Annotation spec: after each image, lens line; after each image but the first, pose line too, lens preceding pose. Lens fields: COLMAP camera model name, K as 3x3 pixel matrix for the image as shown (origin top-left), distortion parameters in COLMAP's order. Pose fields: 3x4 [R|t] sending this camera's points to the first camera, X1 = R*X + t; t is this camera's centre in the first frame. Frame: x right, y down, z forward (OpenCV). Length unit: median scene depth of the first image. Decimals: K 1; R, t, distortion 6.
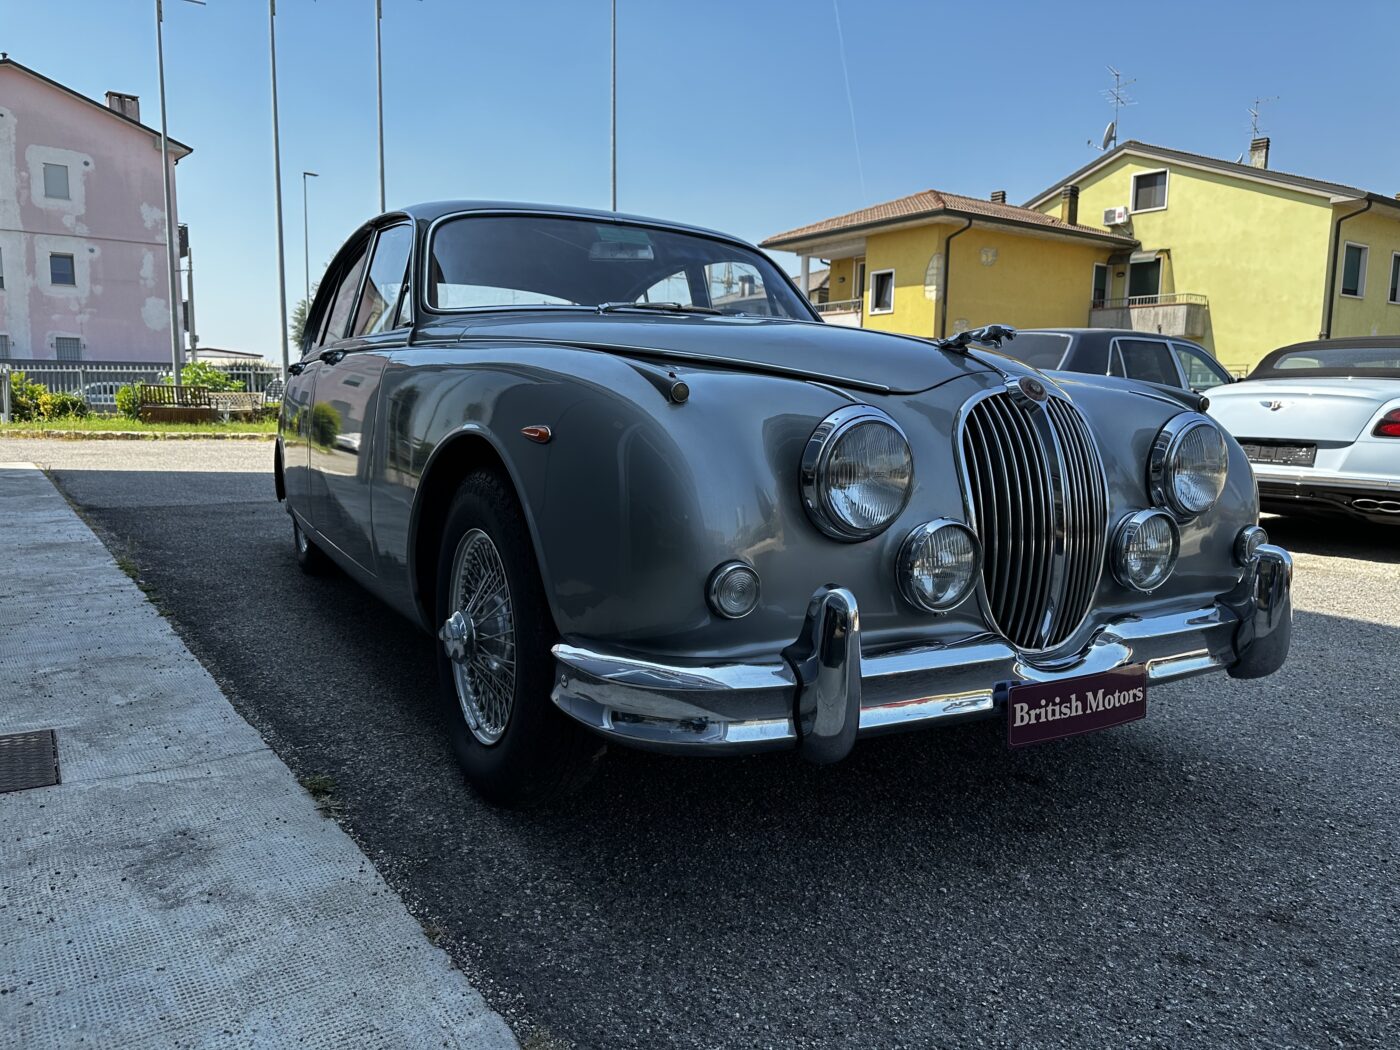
lens RADIAL K [[953.3, 0, 685.0], [0, 953.3, 526.7], [0, 0, 1]] dist [0.037545, -0.048307]
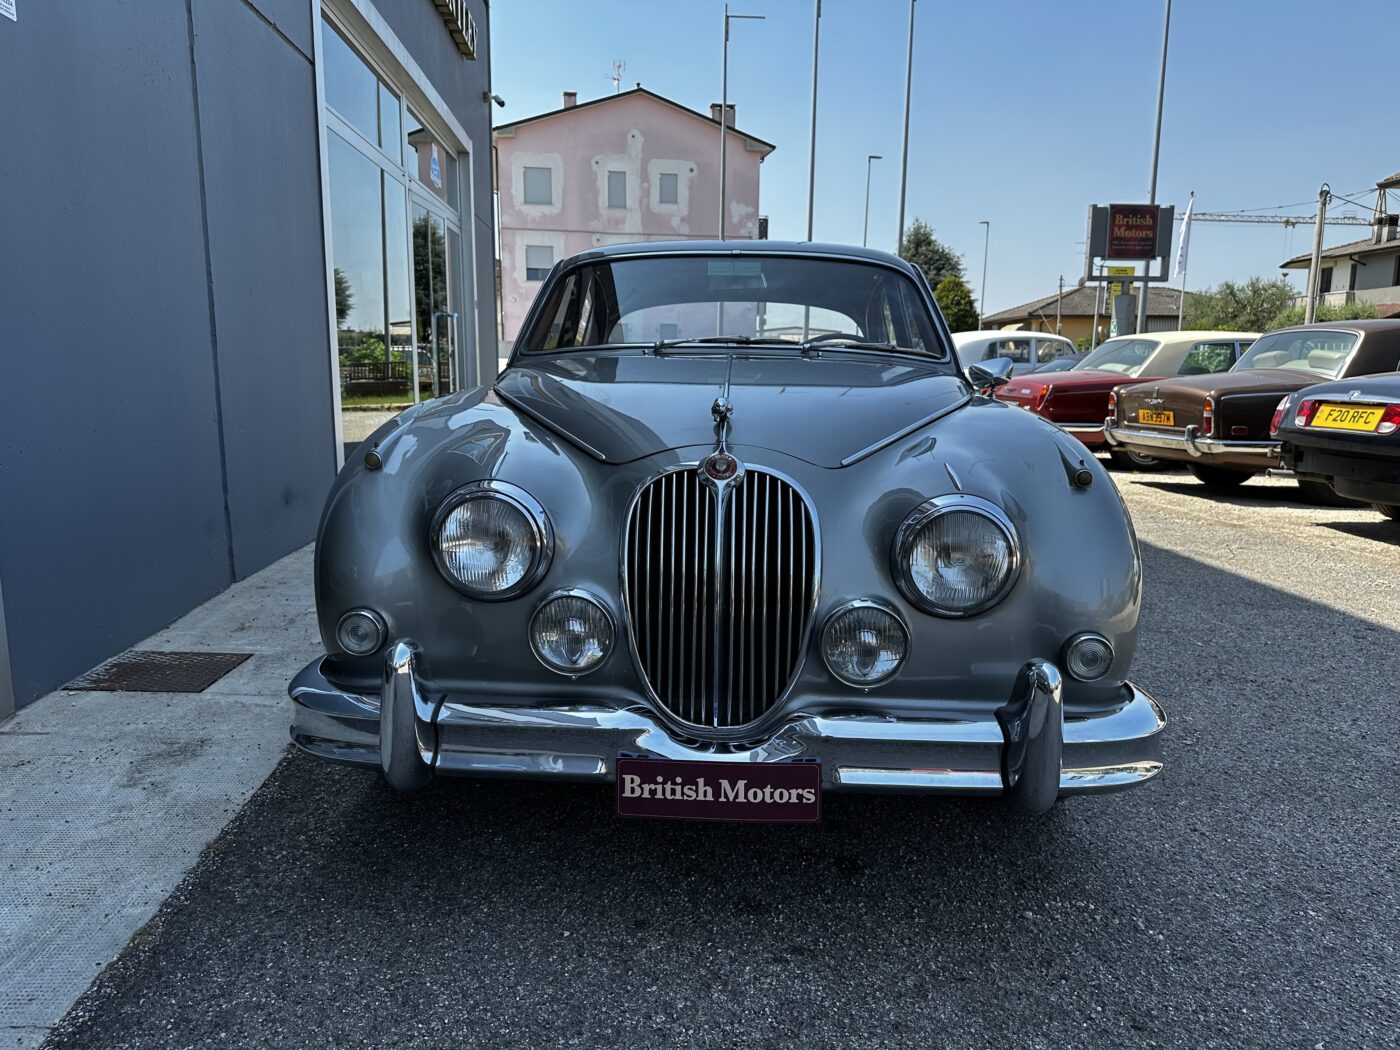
lens RADIAL K [[953.3, 0, 685.0], [0, 953.3, 526.7], [0, 0, 1]] dist [0.037545, -0.048307]
pose [[0.854728, 0.082617, -0.512460, 0.819277], [-0.069443, 0.996578, 0.044841, -0.116255], [0.514410, -0.002740, 0.857540, 0.147577]]
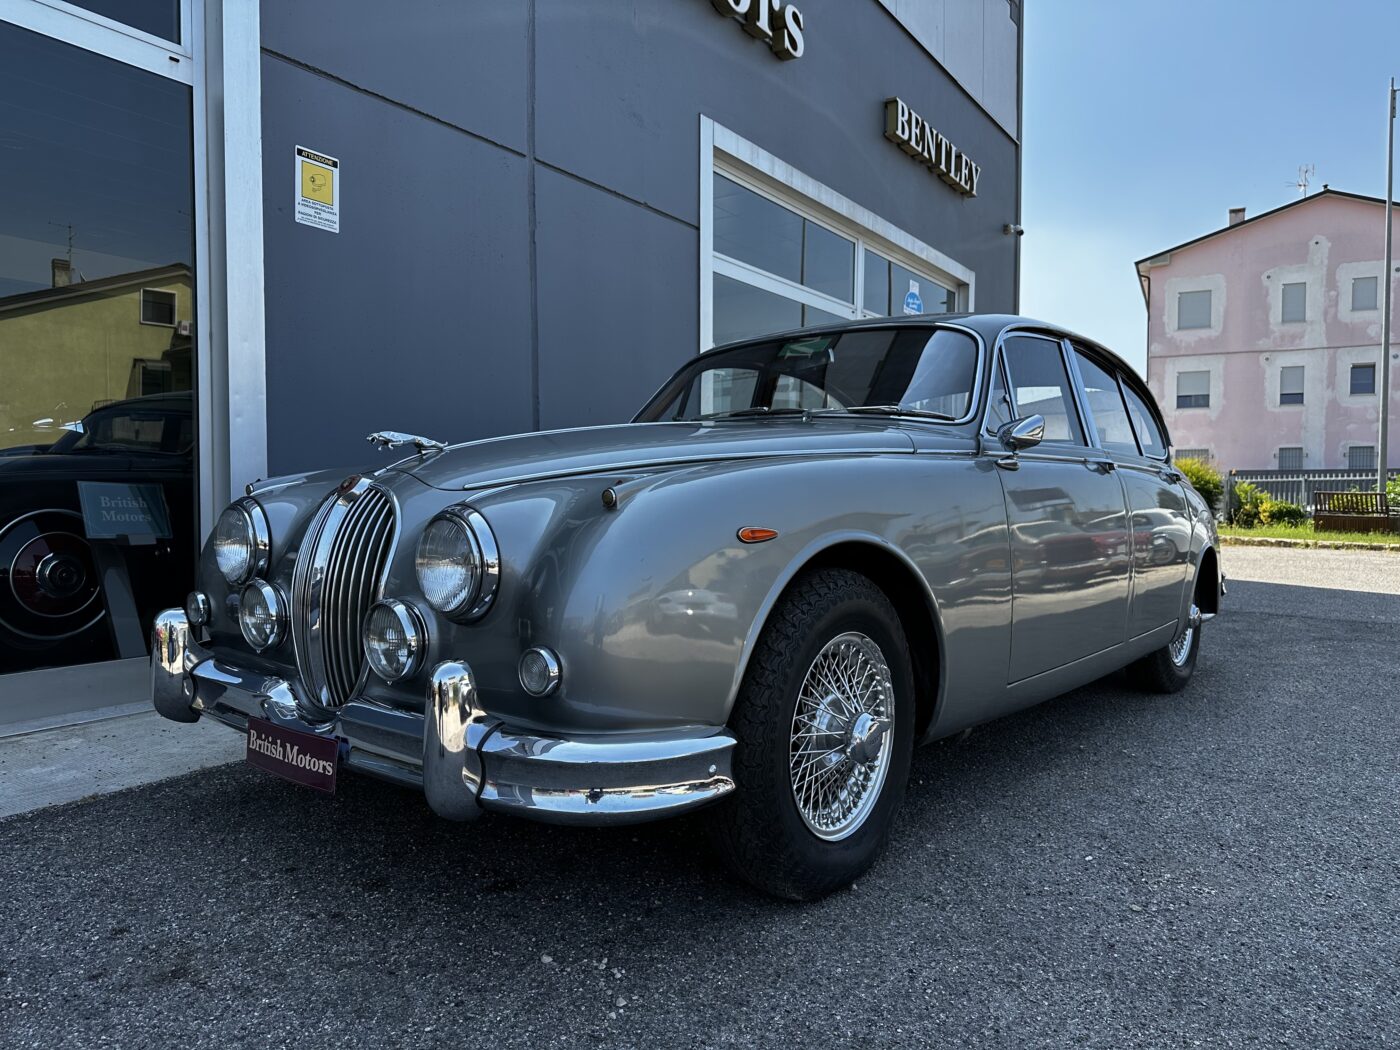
lens RADIAL K [[947.6, 0, 691.3], [0, 947.6, 524.8], [0, 0, 1]] dist [0.001521, 0.000832]
pose [[0.383811, 0.016833, -0.923258, 1.582505], [-0.121889, 0.992009, -0.032585, -0.106541], [0.915332, 0.125041, 0.382796, 0.927759]]
